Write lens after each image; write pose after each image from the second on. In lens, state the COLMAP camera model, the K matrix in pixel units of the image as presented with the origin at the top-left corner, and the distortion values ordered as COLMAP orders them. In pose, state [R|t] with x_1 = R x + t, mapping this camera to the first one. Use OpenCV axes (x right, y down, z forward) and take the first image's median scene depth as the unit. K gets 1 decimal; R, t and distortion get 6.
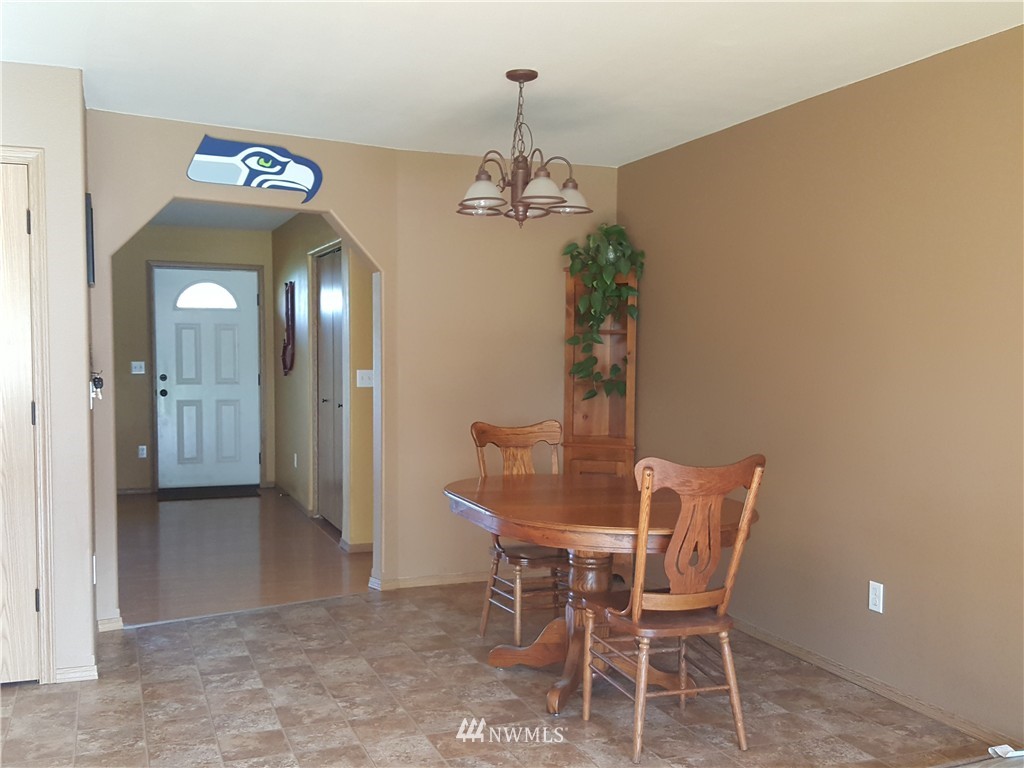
lens RADIAL K [[983.0, 0, 546.5], [0, 983.0, 410.0], [0, 0, 1]] dist [0.046421, 0.000000]
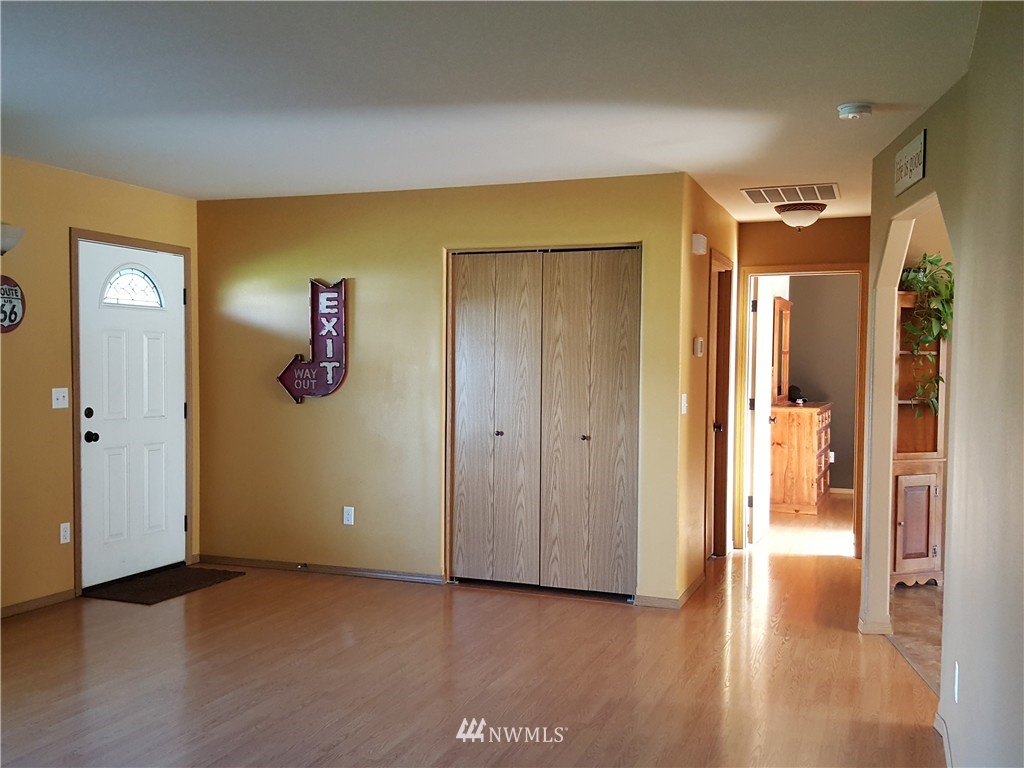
lens RADIAL K [[983.0, 0, 511.9], [0, 983.0, 384.4], [0, 0, 1]] dist [0.046421, 0.000000]
pose [[0.695661, -0.016448, 0.718182, -0.655304], [0.040387, 0.999052, -0.016241, -0.029521], [-0.717234, 0.040303, 0.695666, 0.361801]]
